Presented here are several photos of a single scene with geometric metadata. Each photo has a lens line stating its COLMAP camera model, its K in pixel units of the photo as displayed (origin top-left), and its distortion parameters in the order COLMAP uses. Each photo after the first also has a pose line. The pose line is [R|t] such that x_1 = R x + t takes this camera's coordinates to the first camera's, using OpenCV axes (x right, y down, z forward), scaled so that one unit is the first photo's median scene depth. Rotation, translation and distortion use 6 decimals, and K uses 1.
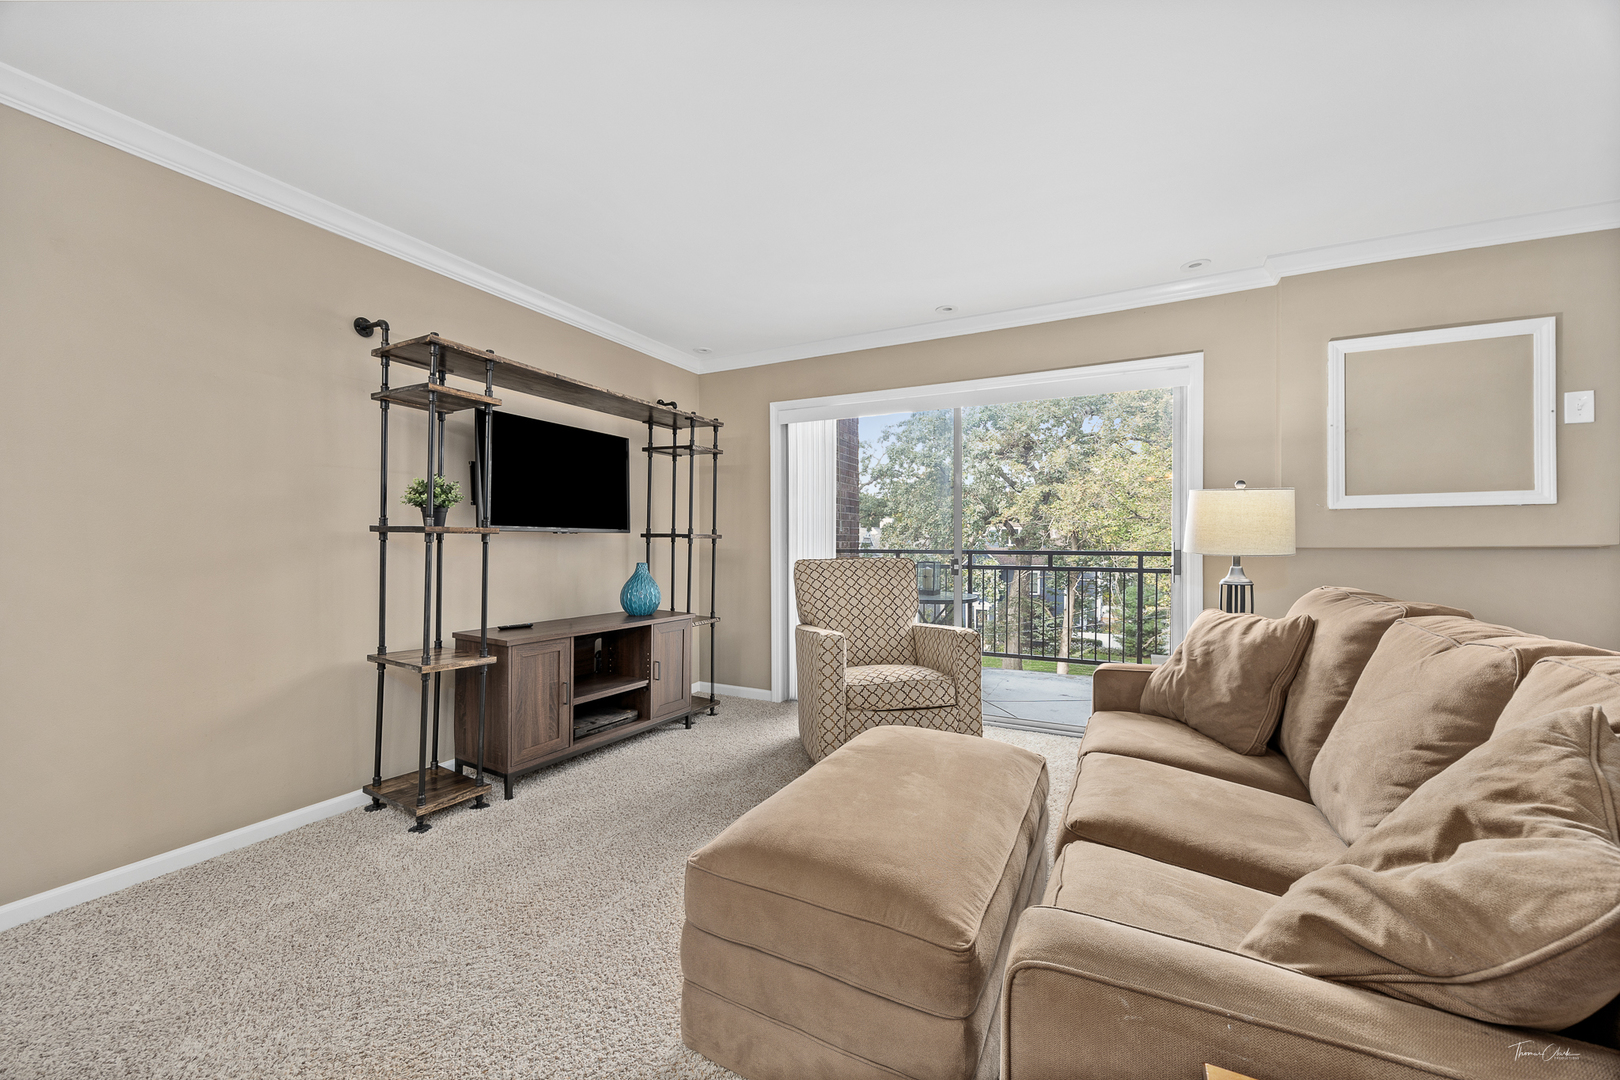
lens RADIAL K [[619.4, 0, 812.7], [0, 619.4, 545.4], [0, 0, 1]] dist [-0.001068, 0.000059]
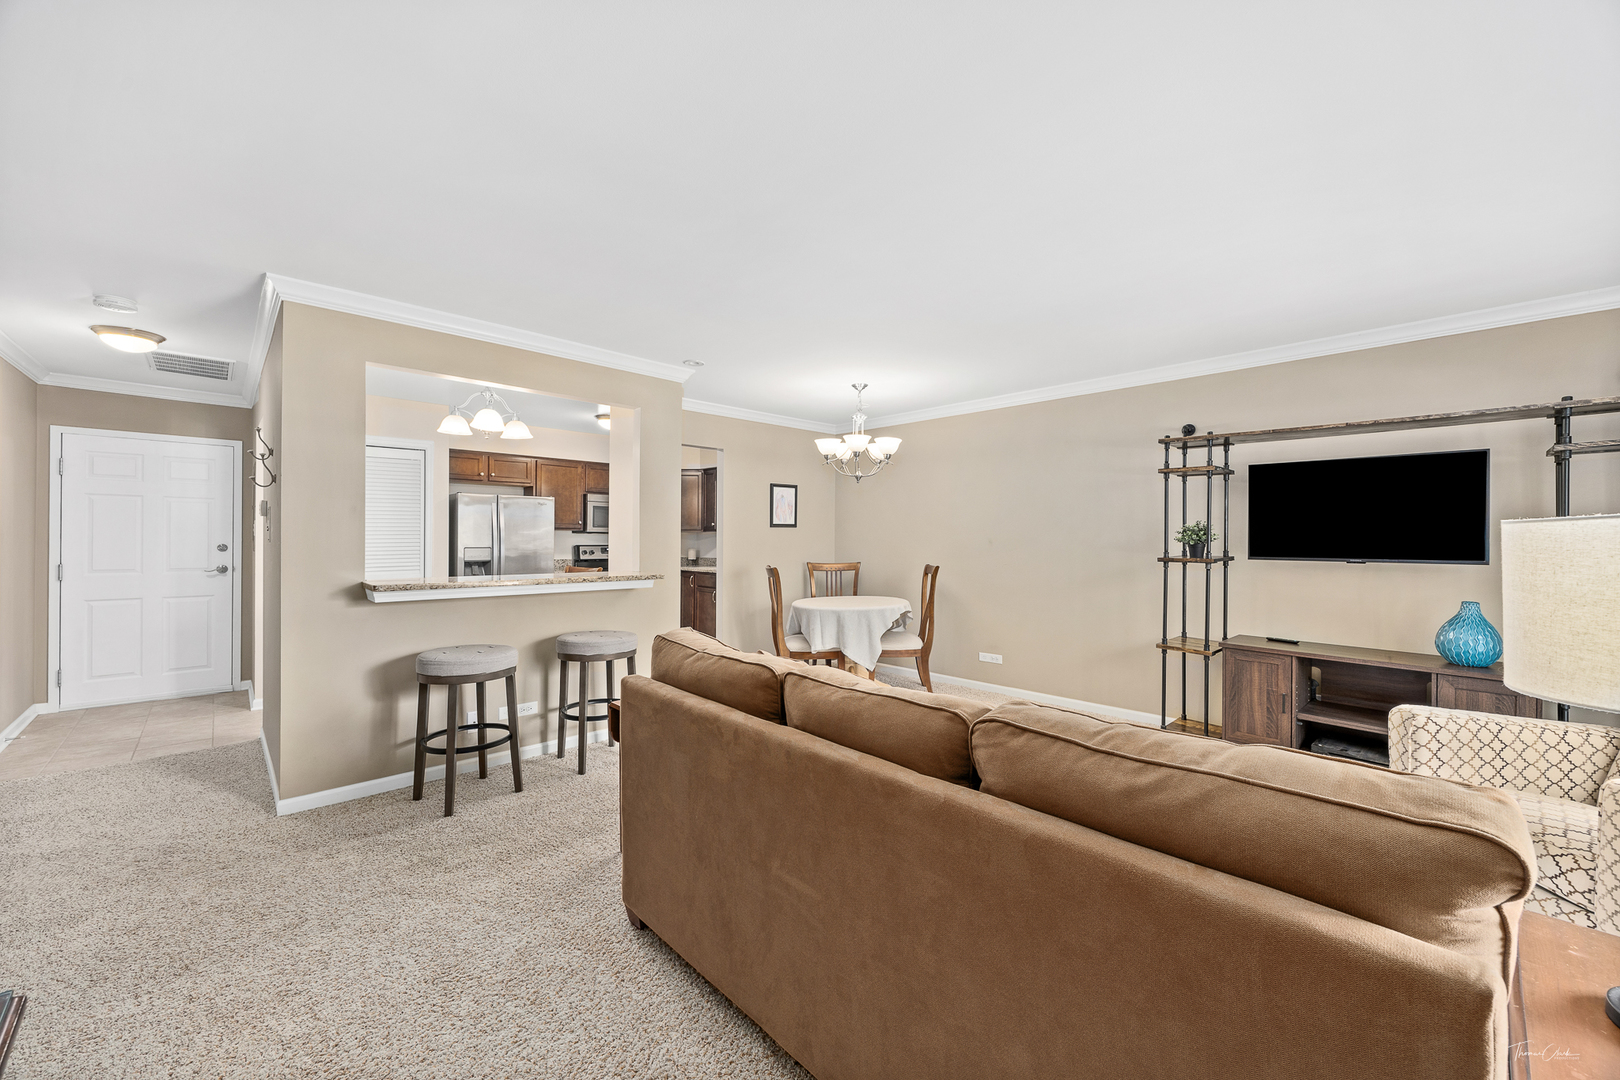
lens RADIAL K [[619.4, 0, 814.9], [0, 619.4, 538.7], [0, 0, 1]] dist [-0.001068, 0.000059]
pose [[-0.328468, -0.000613, -0.944515, 0.965541], [-0.007664, 0.999969, 0.002016, -0.063107], [0.944484, 0.007901, -0.328462, 0.548268]]
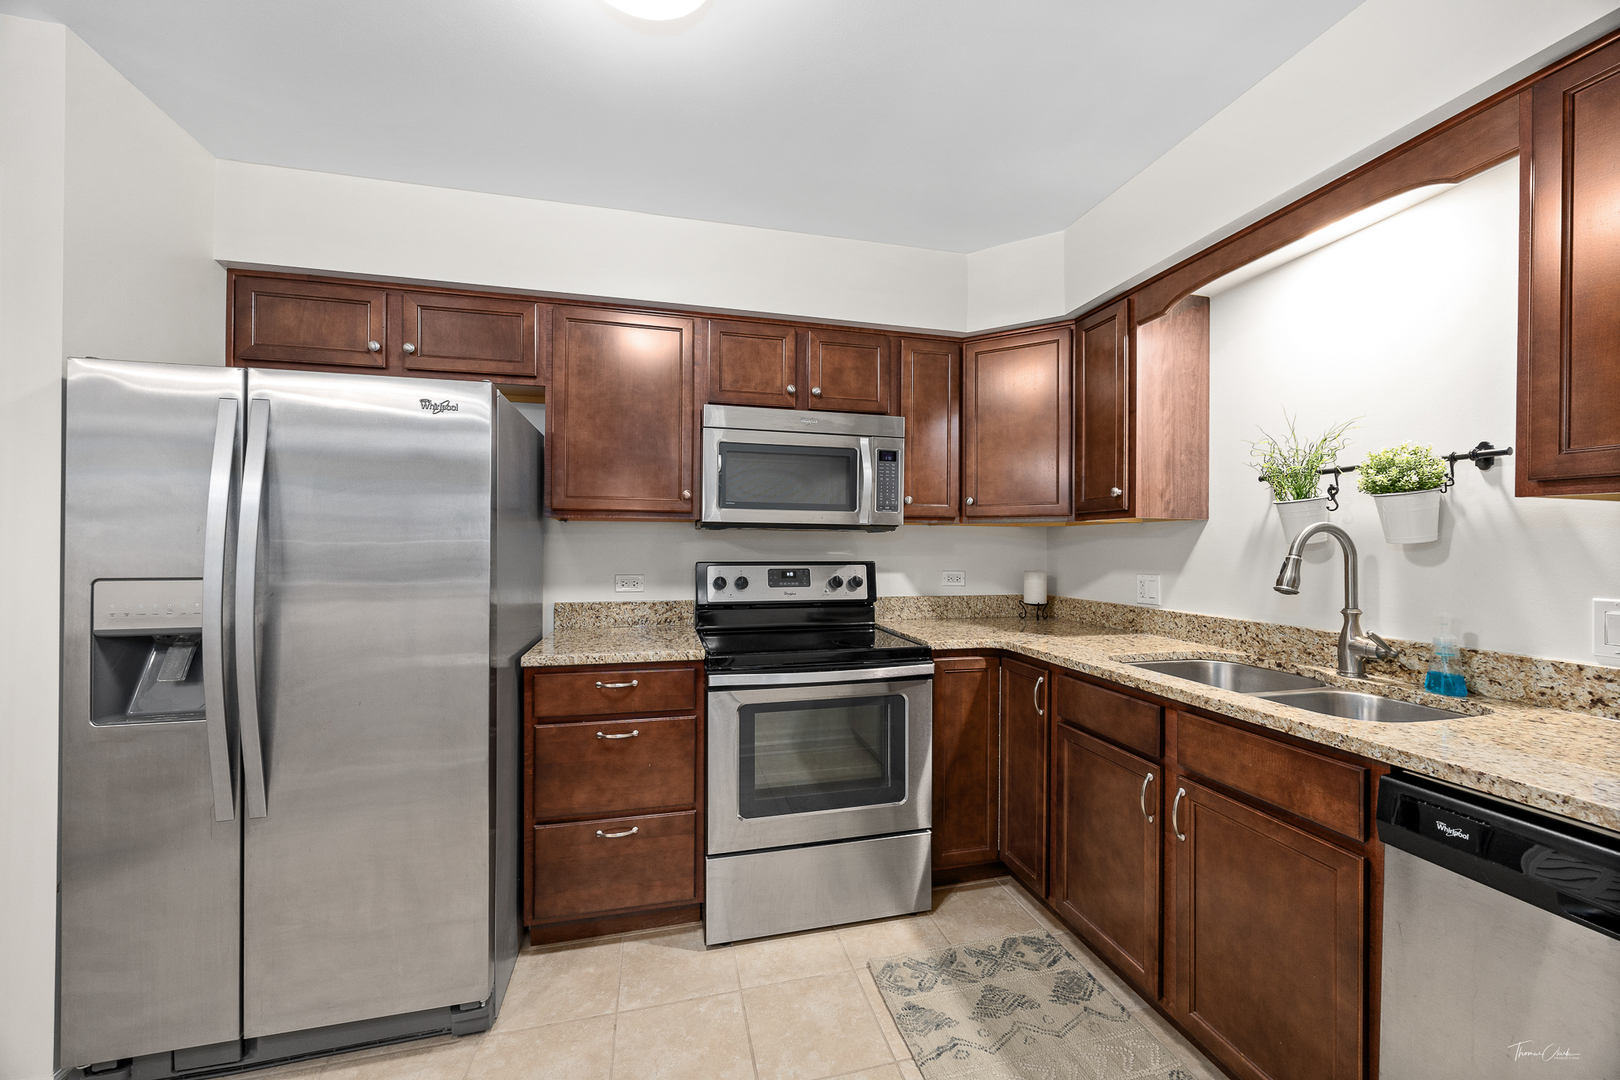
lens RADIAL K [[619.4, 0, 814.3], [0, 619.4, 542.3], [0, 0, 1]] dist [-0.001068, 0.000059]
pose [[-0.750958, -0.003326, -0.660341, -0.572104], [-0.003955, 0.999992, -0.000539, -0.053639], [0.660338, 0.002207, -0.750966, -0.378875]]
